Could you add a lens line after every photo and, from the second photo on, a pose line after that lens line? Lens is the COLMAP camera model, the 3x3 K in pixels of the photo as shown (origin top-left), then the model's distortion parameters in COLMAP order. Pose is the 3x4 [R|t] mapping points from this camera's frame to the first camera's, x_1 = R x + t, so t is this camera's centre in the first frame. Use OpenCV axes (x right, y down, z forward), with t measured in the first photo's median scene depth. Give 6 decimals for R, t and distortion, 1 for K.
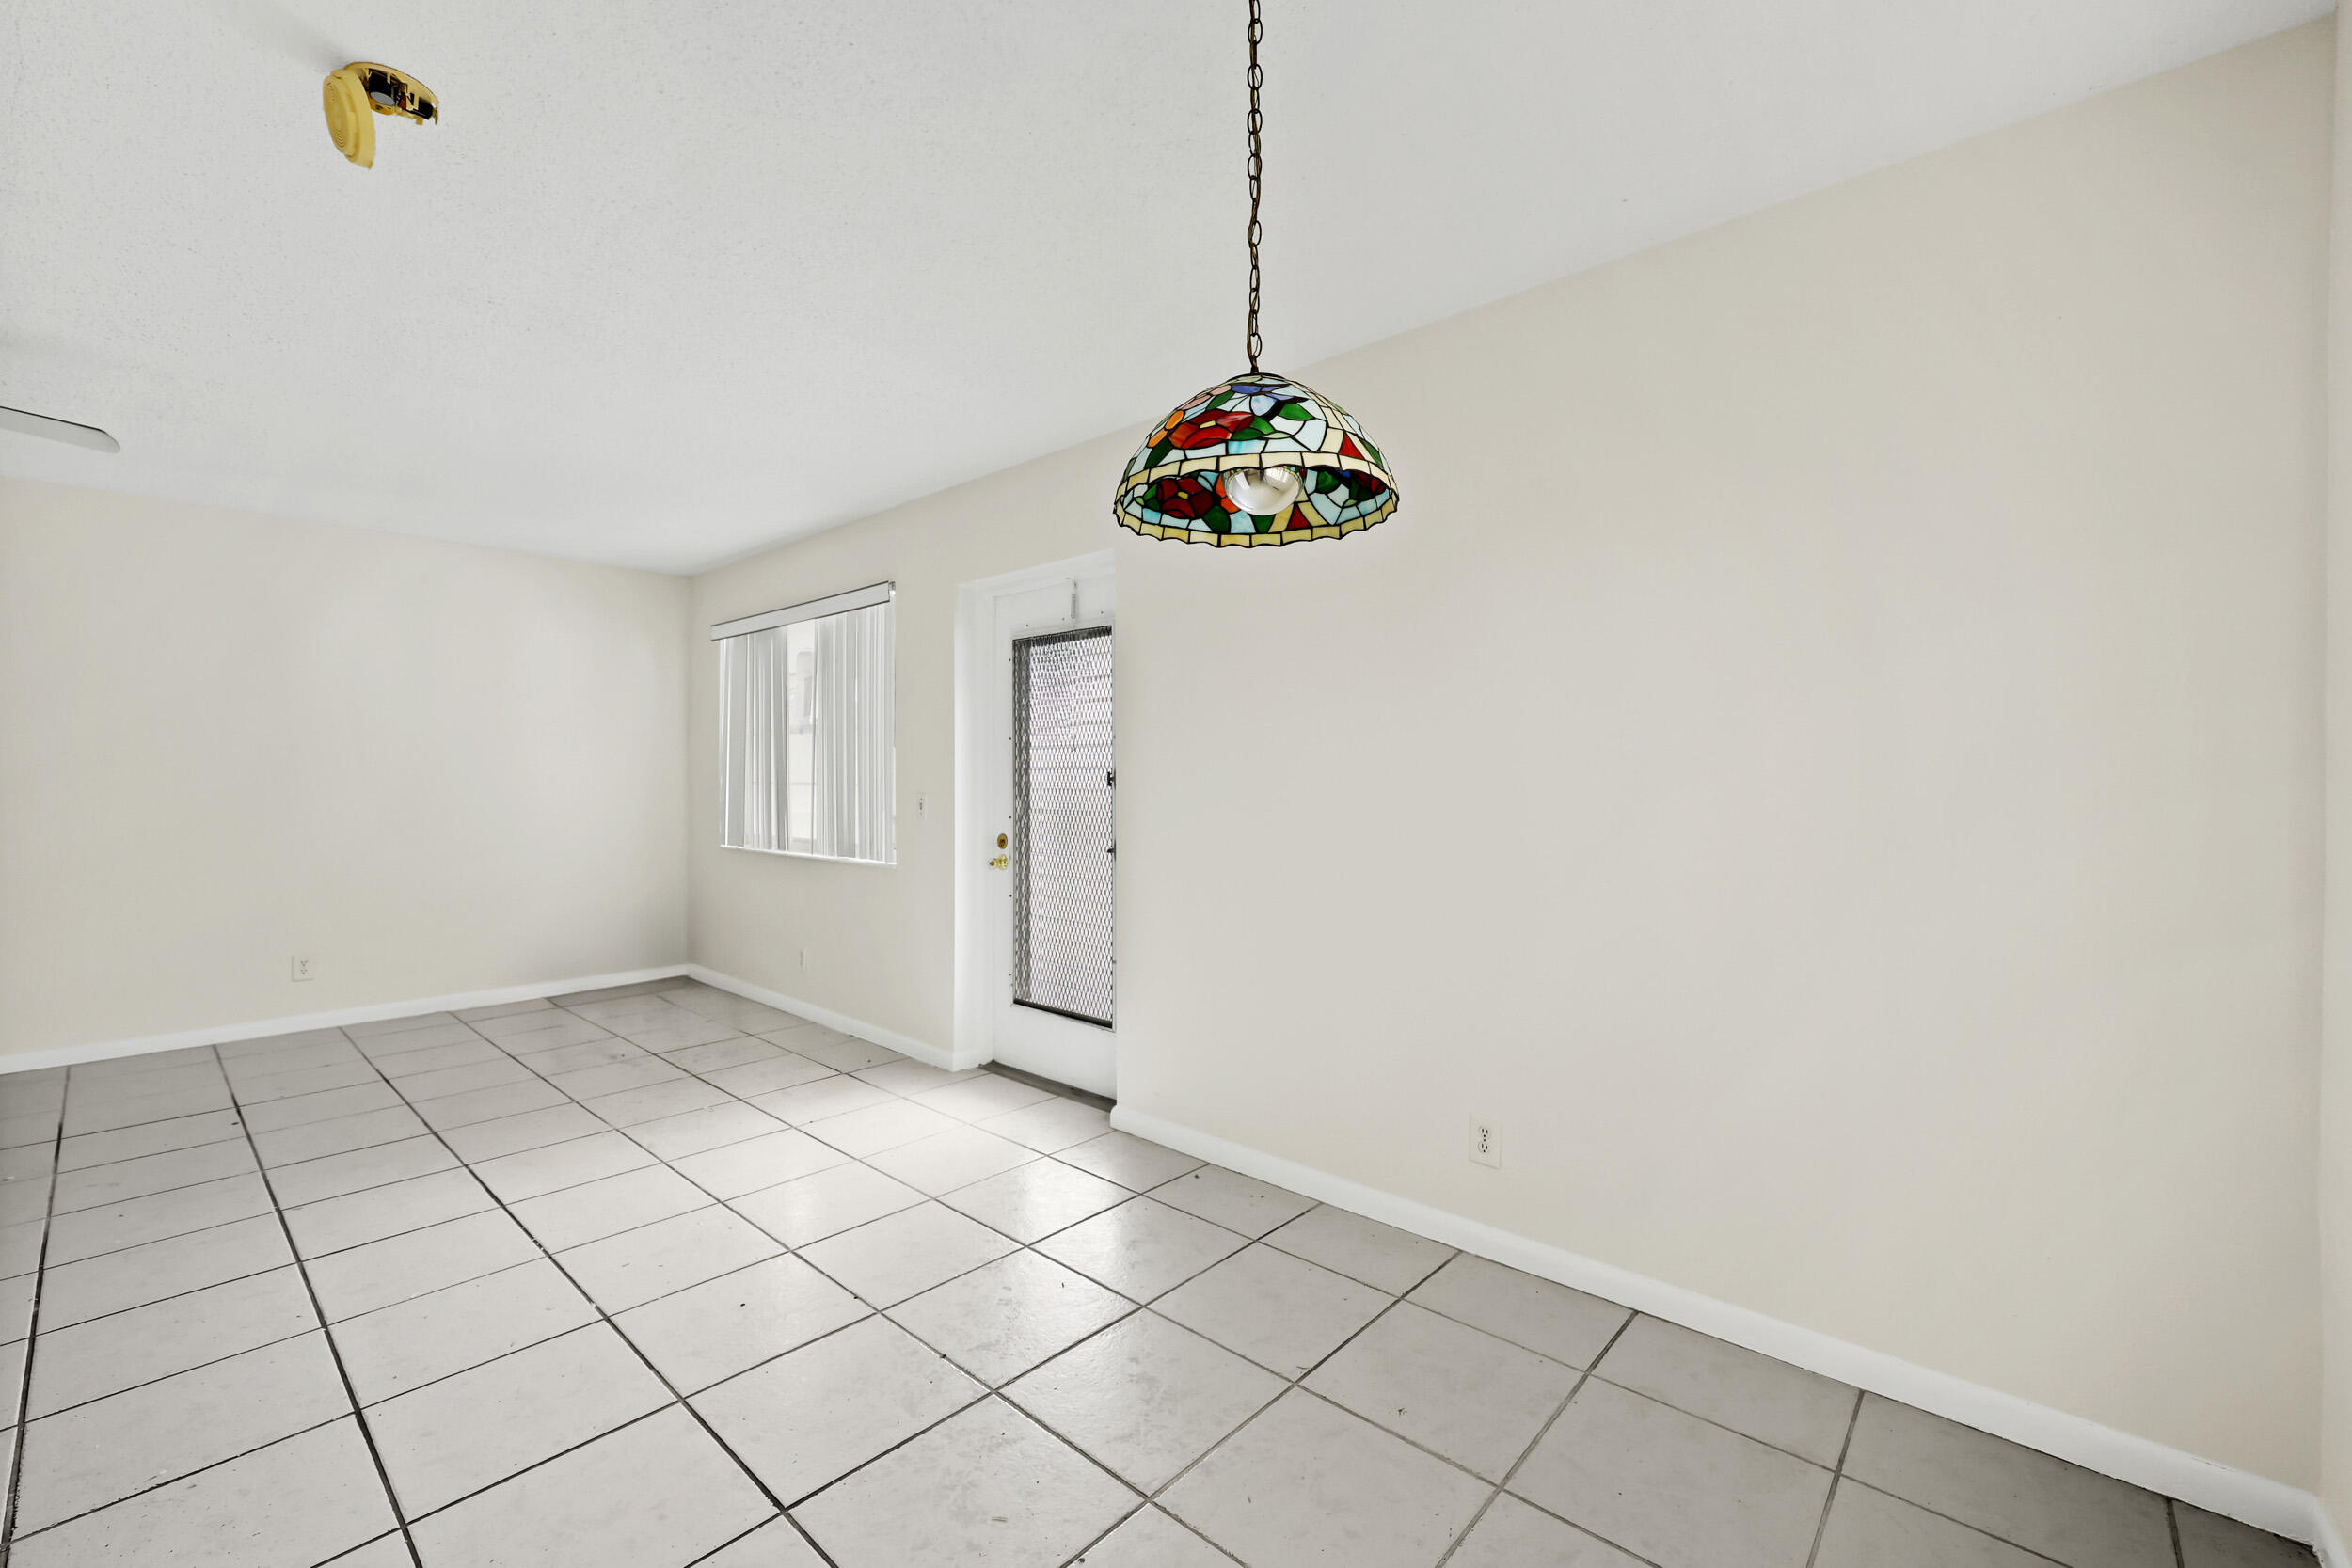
lens RADIAL K [[978.8, 0, 1178.8], [0, 978.8, 779.4], [0, 0, 1]] dist [0.007501, 0.000161]
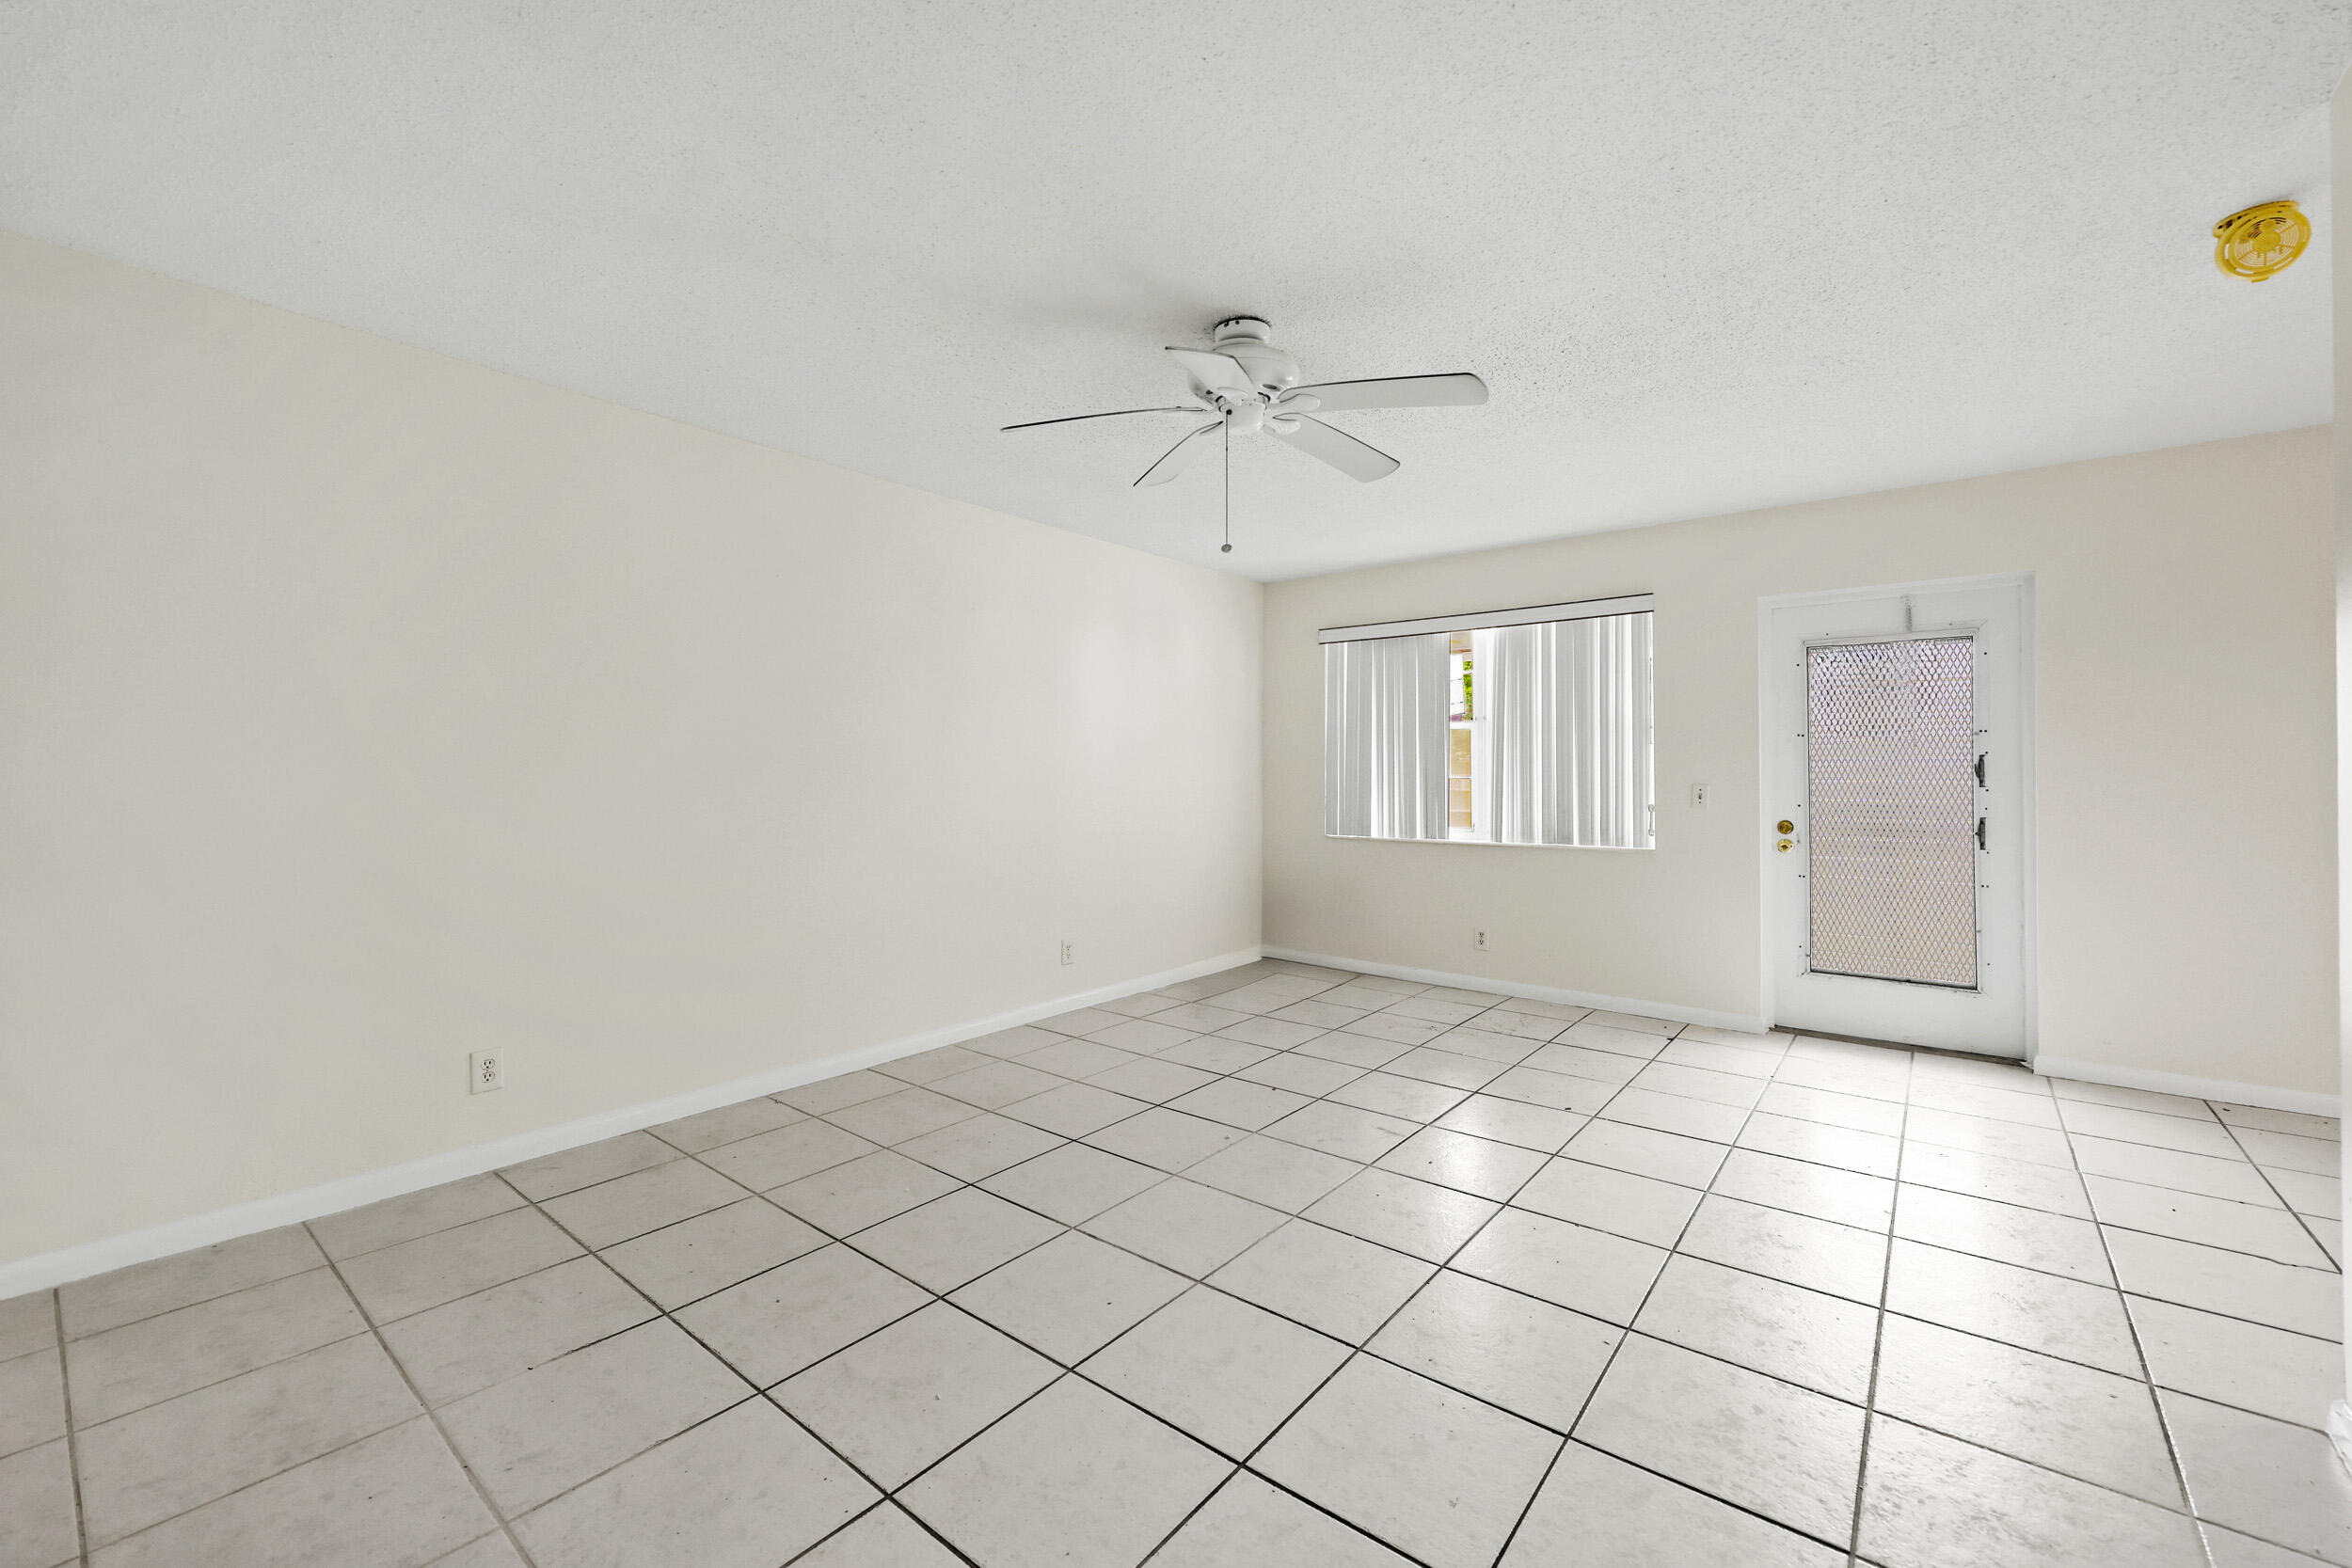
lens RADIAL K [[945.2, 0, 1178.4], [0, 945.2, 764.8], [0, 0, 1]] dist [0.002614, 0.000204]
pose [[0.998388, -0.004776, 0.056562, -0.822742], [0.005391, 0.999928, -0.010712, 0.000302], [-0.056507, 0.011000, 0.998342, -0.031017]]
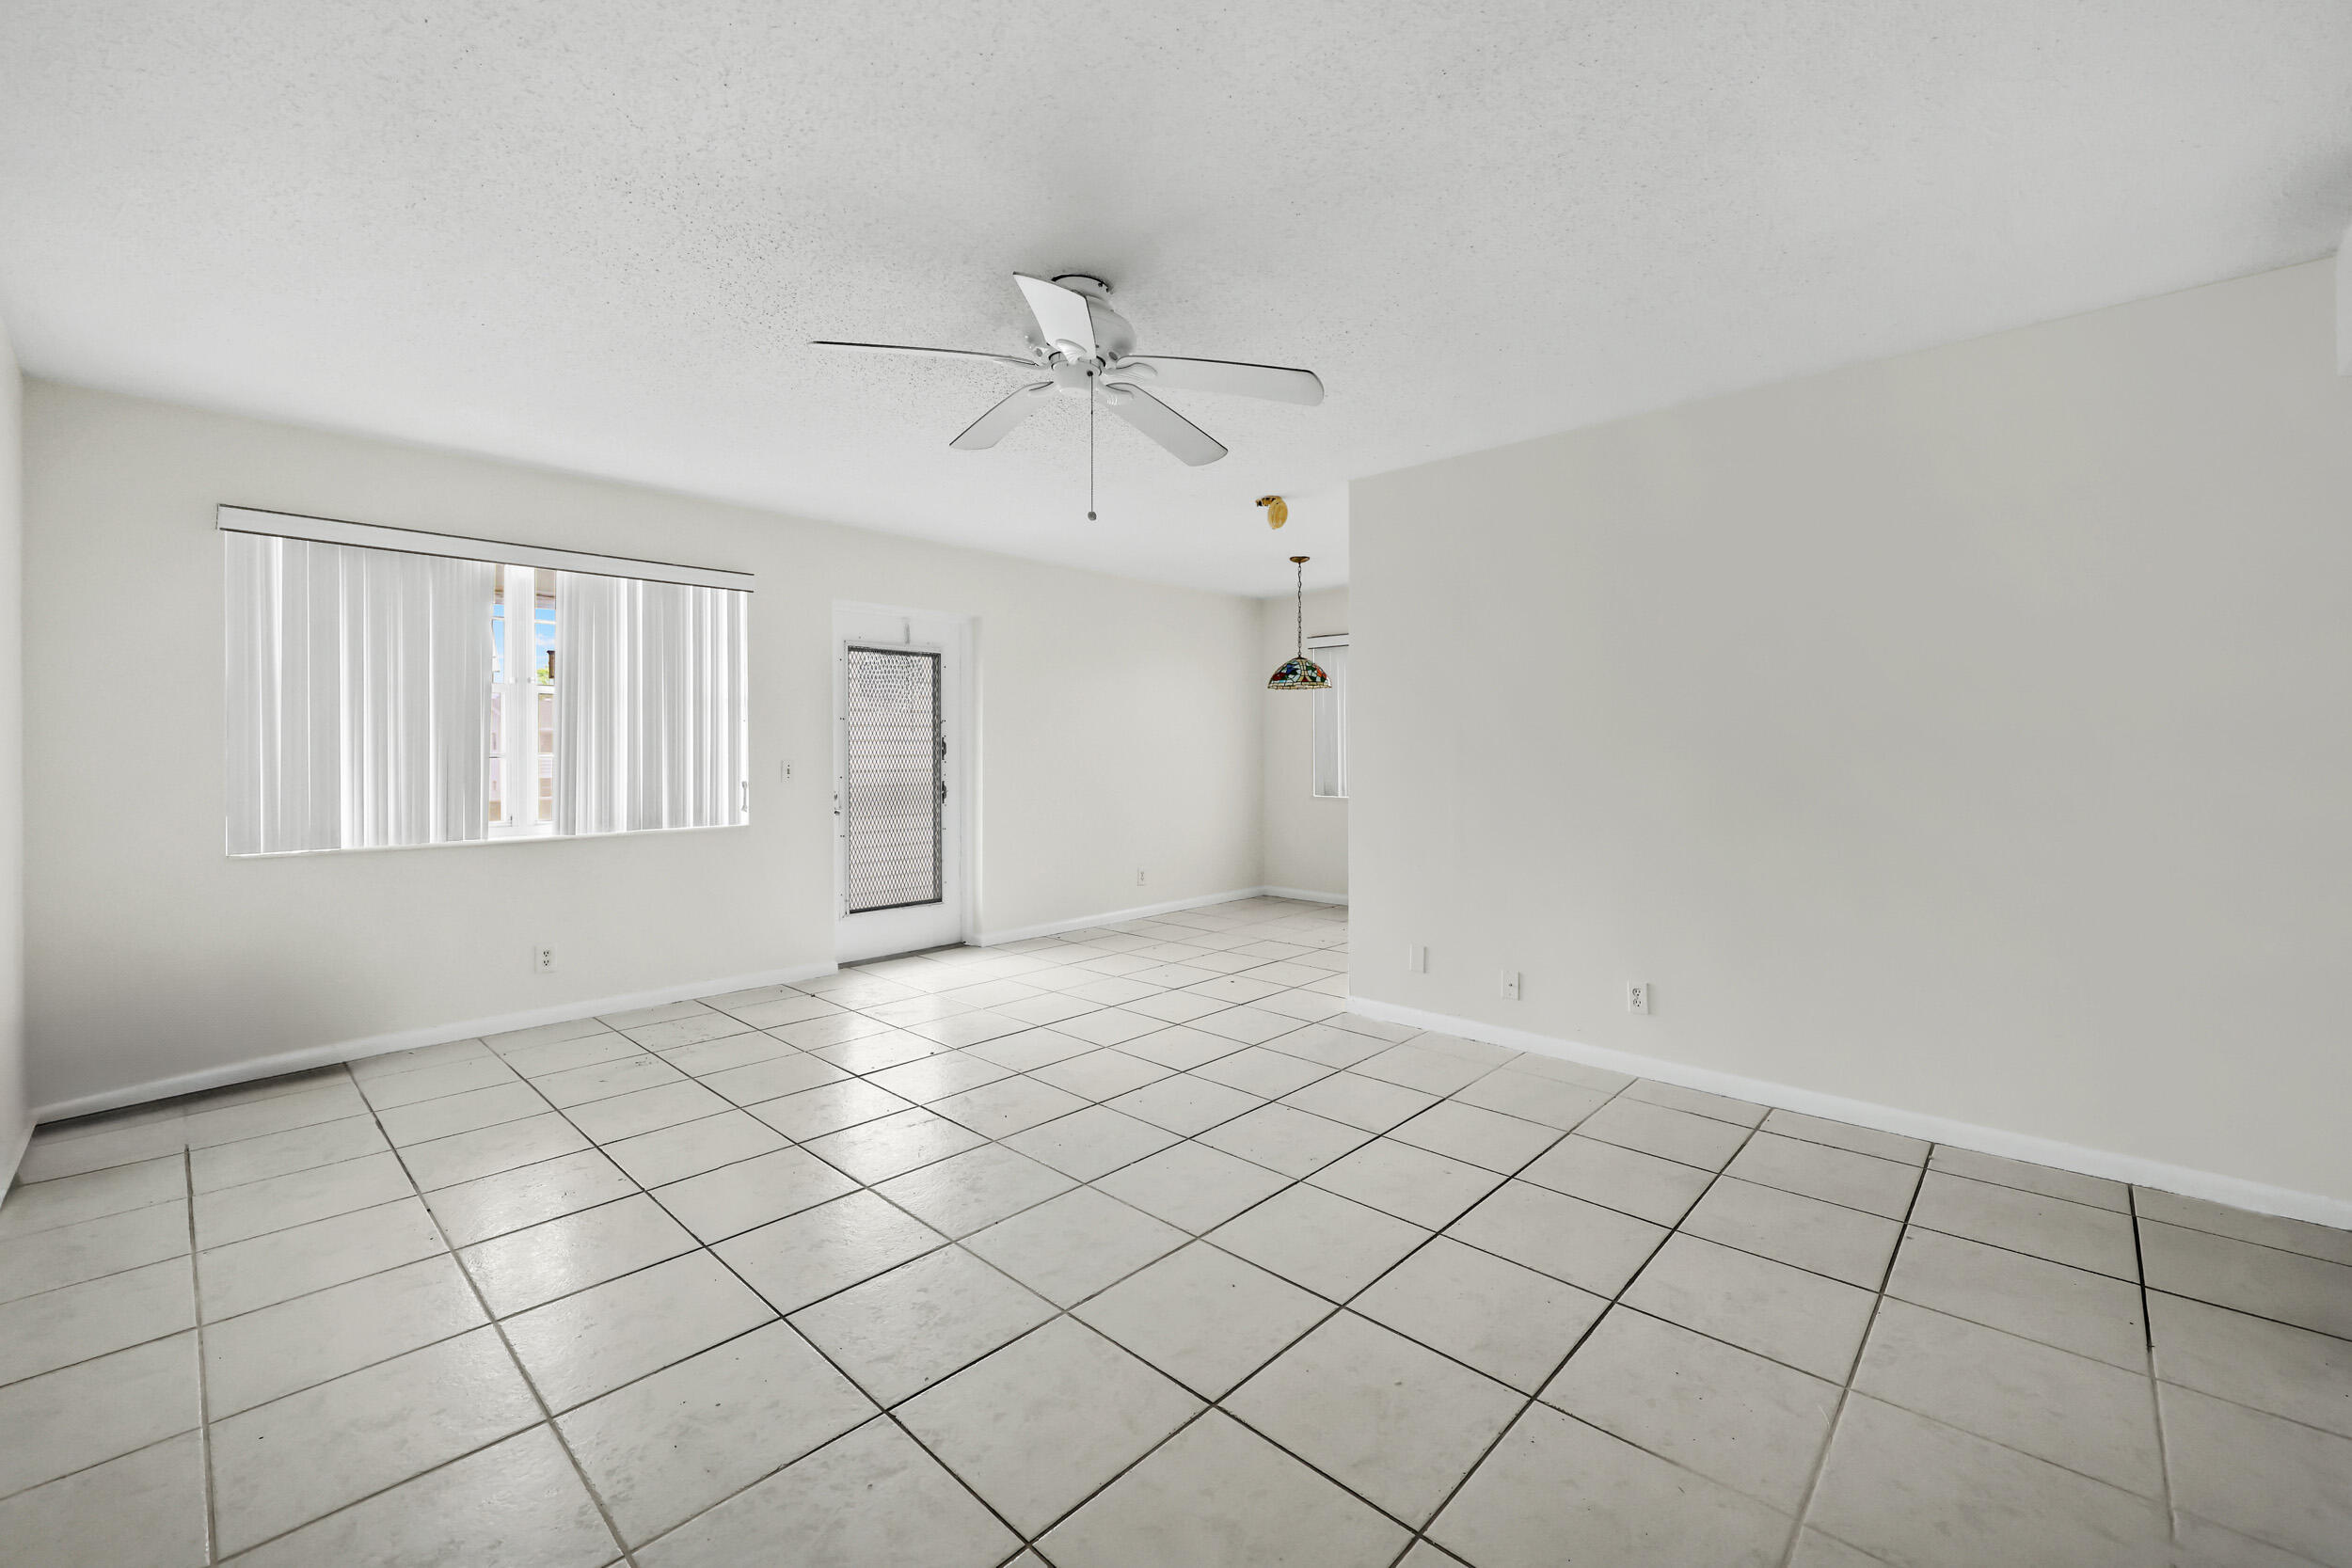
lens RADIAL K [[949.4, 0, 1177.8], [0, 949.4, 752.8], [0, 0, 1]] dist [0.001057, 0.000024]
pose [[0.017551, -0.000943, 0.999846, -1.277780], [0.007486, 0.999972, 0.000811, 0.006658], [-0.999818, 0.007471, 0.017558, 0.453041]]
